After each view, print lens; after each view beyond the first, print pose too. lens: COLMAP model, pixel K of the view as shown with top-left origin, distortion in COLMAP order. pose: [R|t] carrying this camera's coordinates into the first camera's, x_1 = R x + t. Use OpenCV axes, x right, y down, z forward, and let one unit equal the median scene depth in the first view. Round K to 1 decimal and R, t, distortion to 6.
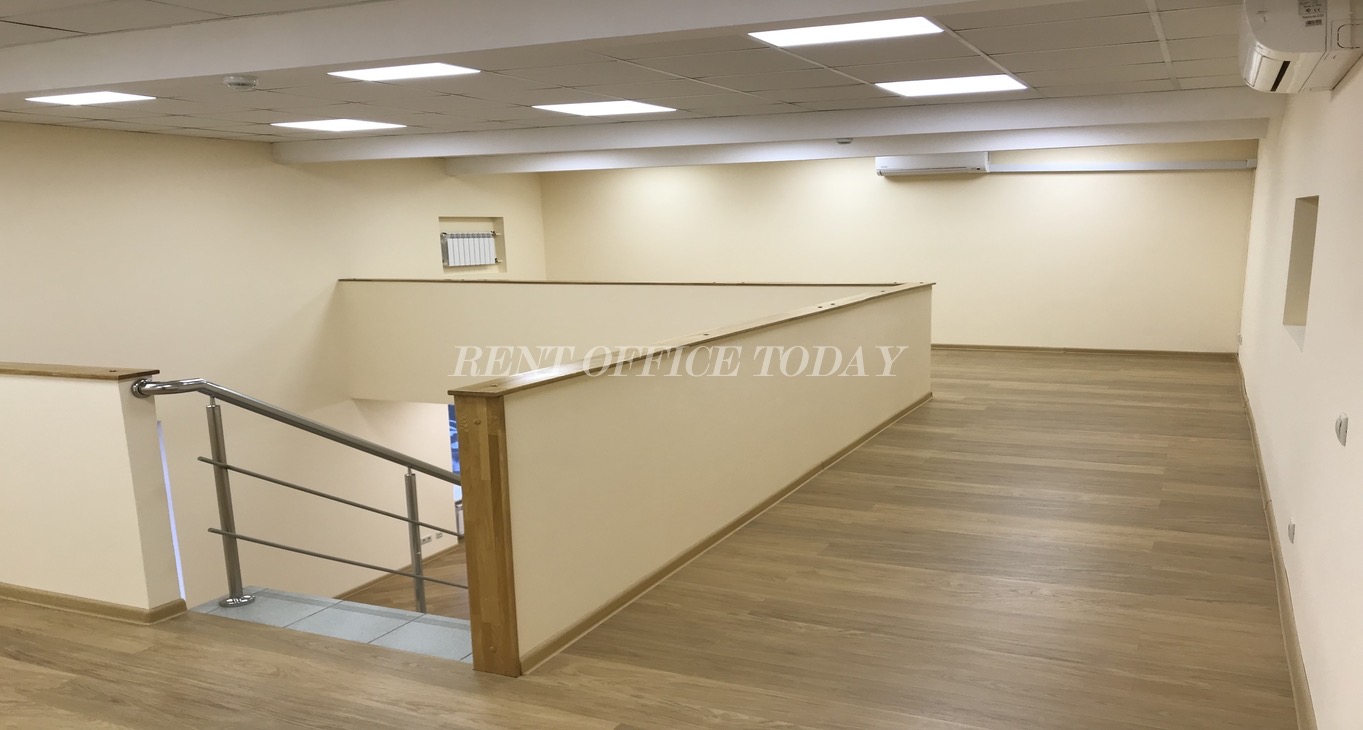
lens RADIAL K [[1121.8, 0, 681.5], [0, 1121.8, 365.0], [0, 0, 1]] dist [-0.005183, -0.000763]
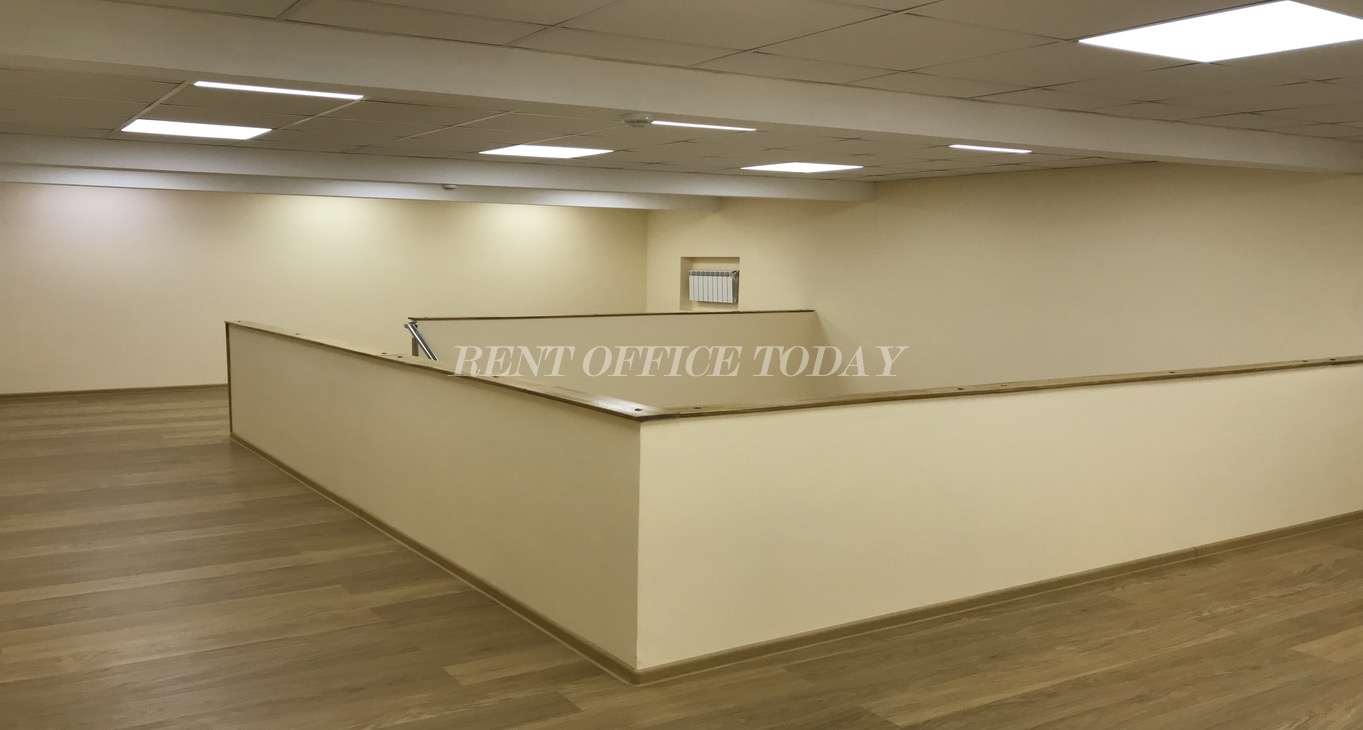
lens RADIAL K [[1144.7, 0, 681.5], [0, 1144.7, 365.0], [0, 0, 1]] dist [0.002863, -0.001311]
pose [[-0.539895, 0.082298, -0.837699, 0.738078], [-0.101269, 0.981629, 0.161705, -0.207803], [0.835618, 0.172136, -0.521643, 1.599767]]
